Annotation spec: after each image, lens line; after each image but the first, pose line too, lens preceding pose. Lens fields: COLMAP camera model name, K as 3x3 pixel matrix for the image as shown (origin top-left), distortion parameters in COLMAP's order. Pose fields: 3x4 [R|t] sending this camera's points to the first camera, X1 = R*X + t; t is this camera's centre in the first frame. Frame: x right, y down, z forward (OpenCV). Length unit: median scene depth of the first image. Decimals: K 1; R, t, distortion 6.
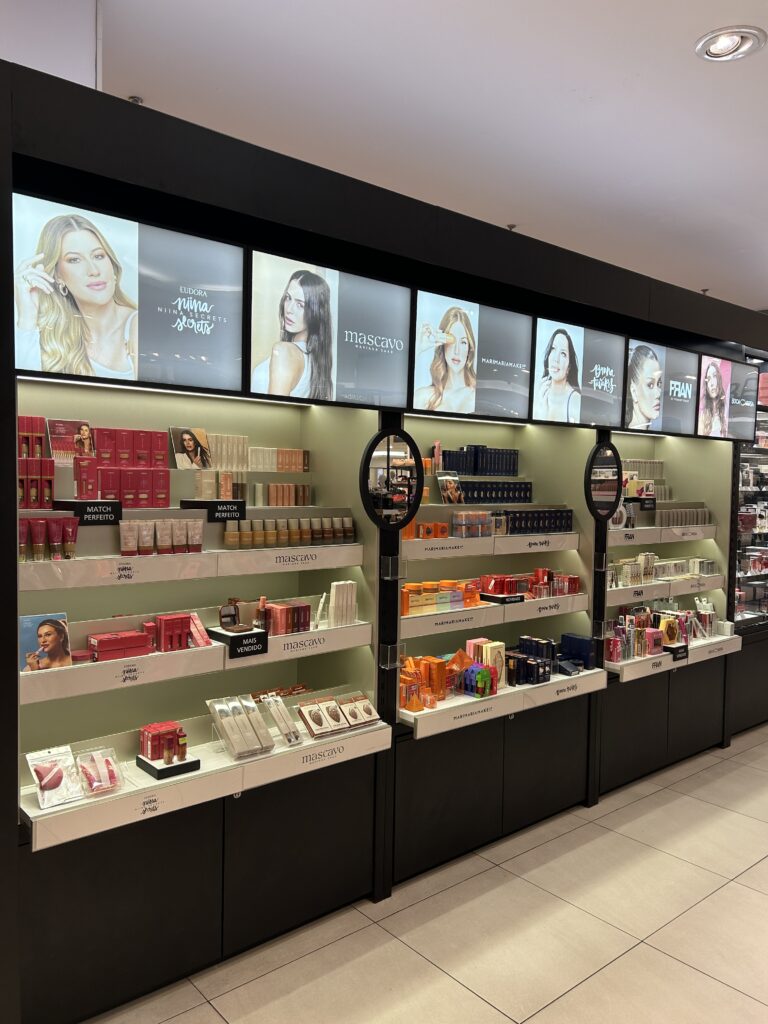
lens RADIAL K [[772.6, 0, 384.0], [0, 772.6, 512.0], [0, 0, 1]] dist [0.004358, 0.002975]
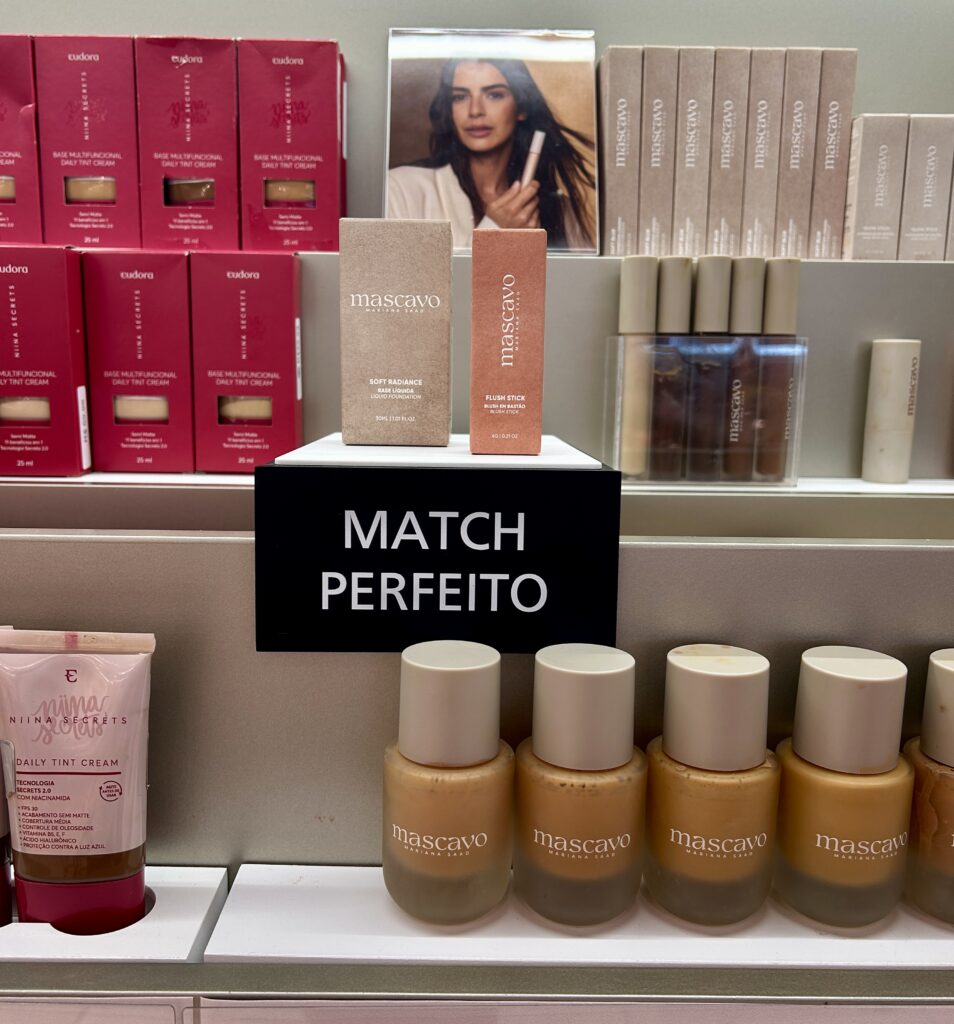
lens RADIAL K [[1052.4, 0, 477.0], [0, 1052.4, 512.0], [0, 0, 1]] dist [0.010693, 0.008580]
pose [[0.769315, 0.086811, -0.632944, -0.096885], [-0.031335, 0.994660, 0.098335, -0.022202], [0.638100, -0.055818, 0.767927, 0.849191]]
